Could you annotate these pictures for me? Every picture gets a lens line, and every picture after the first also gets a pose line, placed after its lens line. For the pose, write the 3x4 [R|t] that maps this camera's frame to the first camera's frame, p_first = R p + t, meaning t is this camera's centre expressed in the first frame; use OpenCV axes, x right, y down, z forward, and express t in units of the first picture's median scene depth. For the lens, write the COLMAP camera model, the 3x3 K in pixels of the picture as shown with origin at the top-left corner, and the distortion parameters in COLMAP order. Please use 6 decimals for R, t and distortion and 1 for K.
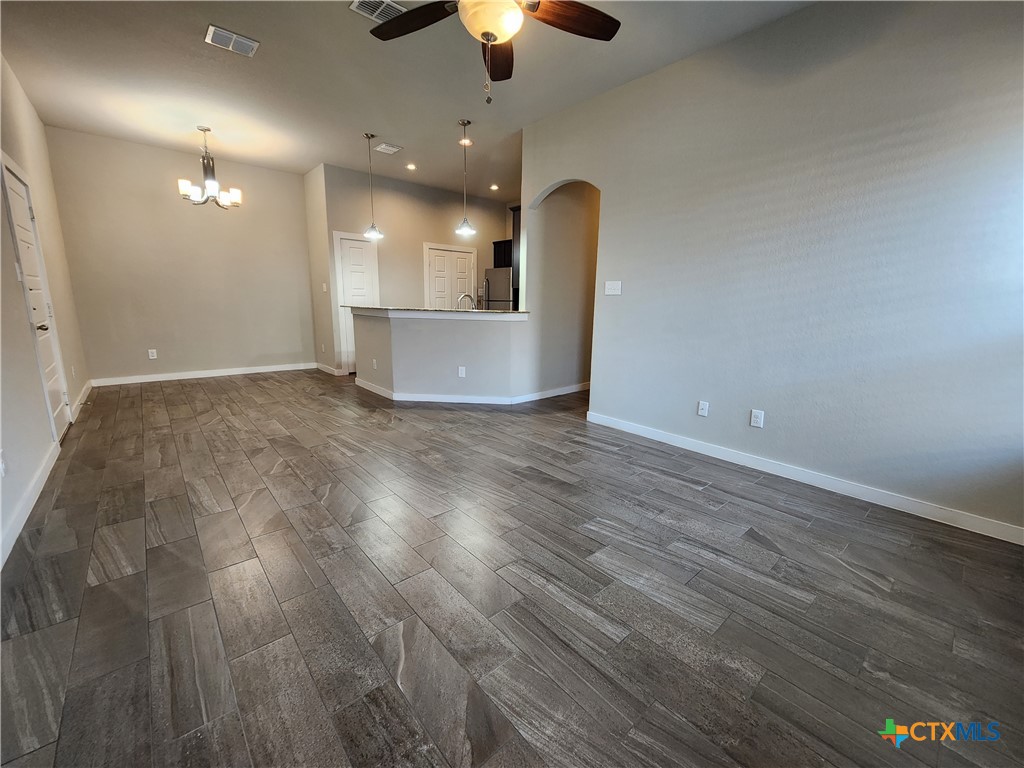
lens RADIAL K [[417.6, 0, 522.8], [0, 417.6, 379.7], [0, 0, 1]] dist [0.001725, -0.001875]
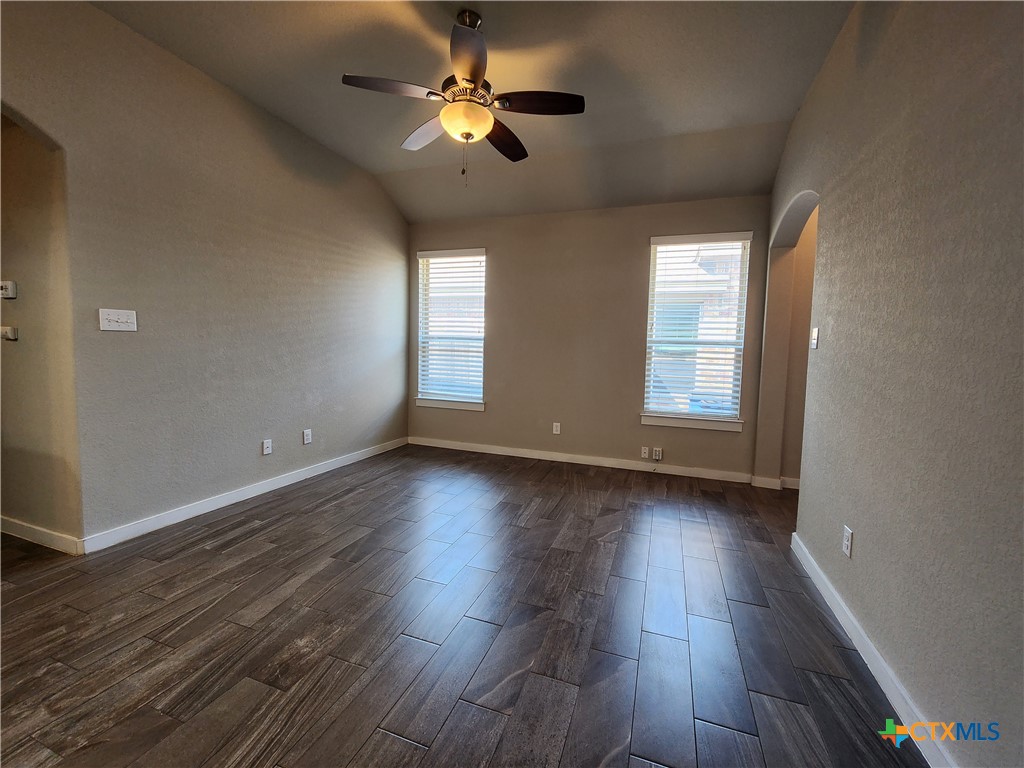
lens RADIAL K [[417.6, 0, 520.6], [0, 417.6, 380.1], [0, 0, 1]] dist [0.001725, -0.001875]
pose [[-0.478318, -0.096382, 0.872881, -0.595921], [0.130047, 0.975226, 0.178945, -0.155048], [-0.868504, 0.199108, -0.453935, 0.727532]]
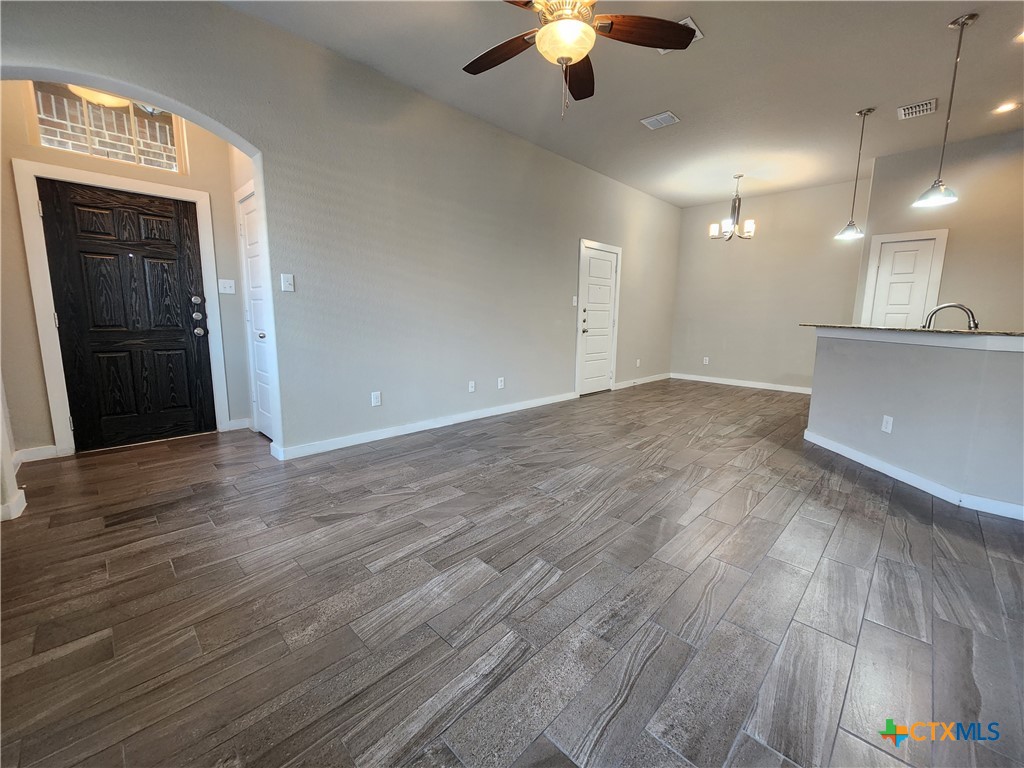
lens RADIAL K [[417.6, 0, 520.5], [0, 417.6, 377.2], [0, 0, 1]] dist [0.001725, -0.001875]
pose [[0.067561, 0.126758, -0.989630, 0.514762], [-0.201120, 0.973265, 0.110932, -0.054540], [0.977234, 0.191539, 0.091248, 0.444537]]
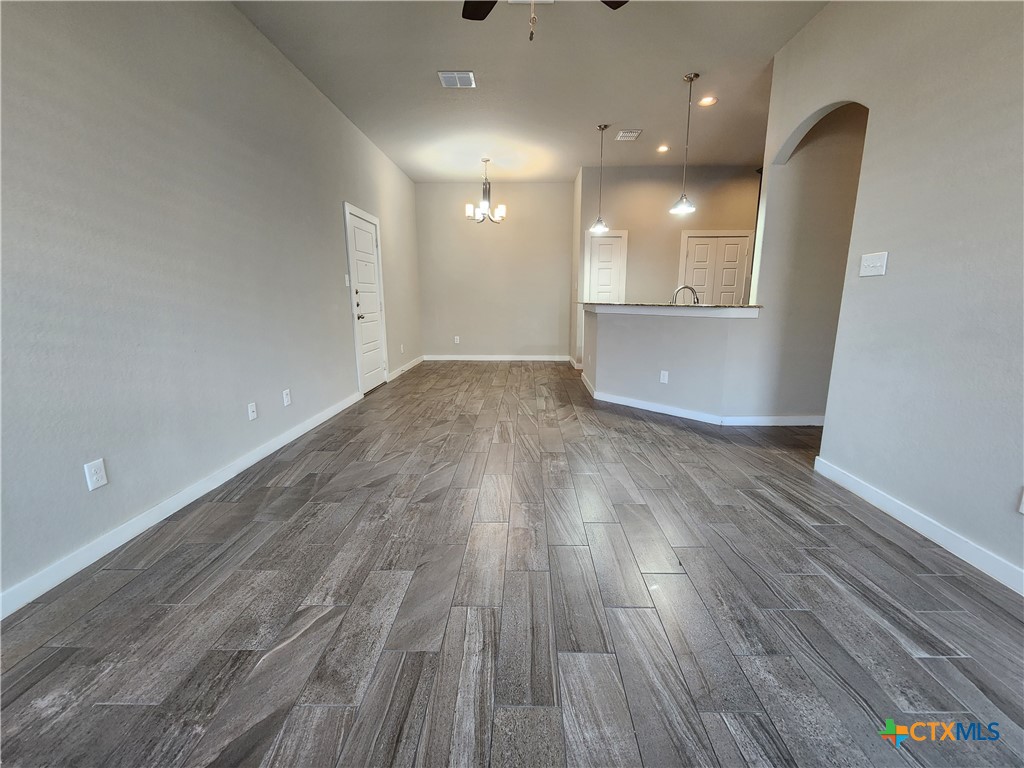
lens RADIAL K [[417.6, 0, 521.9], [0, 417.6, 378.5], [0, 0, 1]] dist [0.001725, -0.001875]
pose [[0.735253, 0.109864, -0.668829, 0.248281], [-0.111180, 0.992959, 0.040884, -0.021198], [0.668611, 0.044300, 0.742291, 0.202011]]
